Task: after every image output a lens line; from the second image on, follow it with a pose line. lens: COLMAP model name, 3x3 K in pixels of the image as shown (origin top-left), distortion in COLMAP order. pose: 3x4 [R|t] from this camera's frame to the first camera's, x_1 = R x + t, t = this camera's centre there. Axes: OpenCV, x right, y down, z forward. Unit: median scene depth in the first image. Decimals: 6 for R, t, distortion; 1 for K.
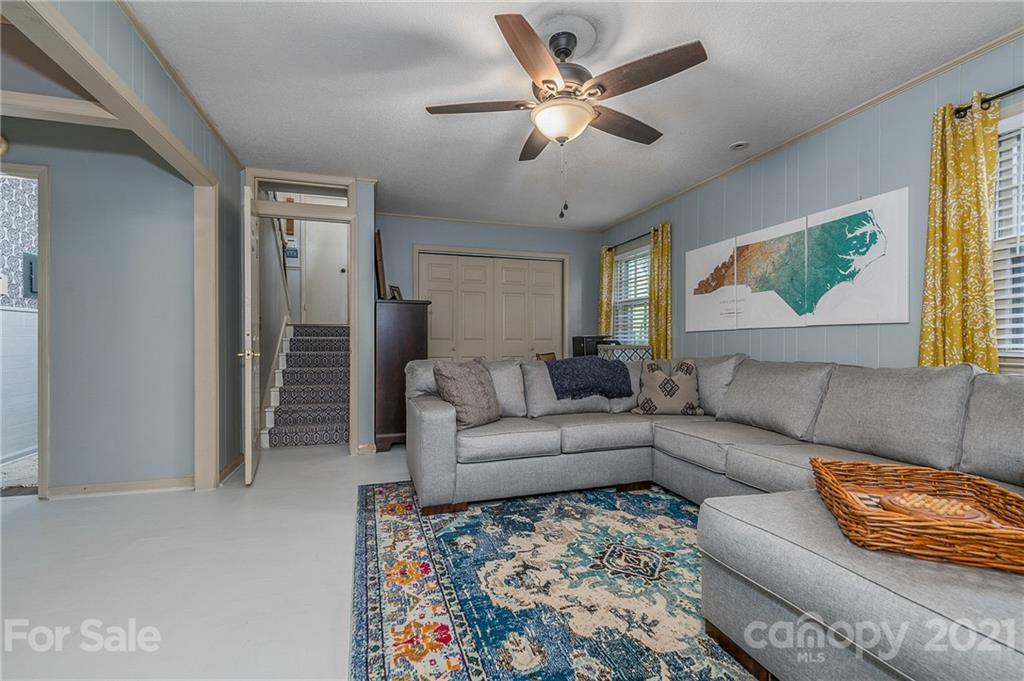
lens RADIAL K [[448.0, 0, 511.4], [0, 448.0, 340.3], [0, 0, 1]] dist [0.017021, -0.010482]
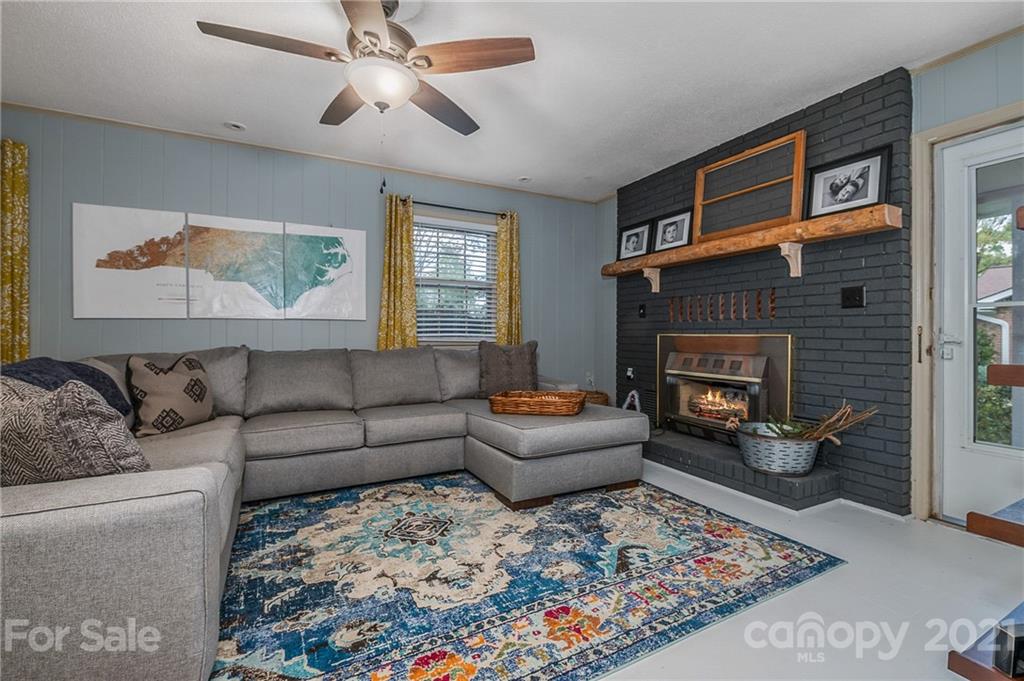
lens RADIAL K [[448.0, 0, 511.4], [0, 448.0, 340.3], [0, 0, 1]] dist [0.017021, -0.010482]
pose [[-0.178591, -0.017461, 0.983768, -0.799512], [-0.004539, 0.999847, 0.016922, -0.000115], [-0.983913, -0.001443, -0.178643, 0.897670]]
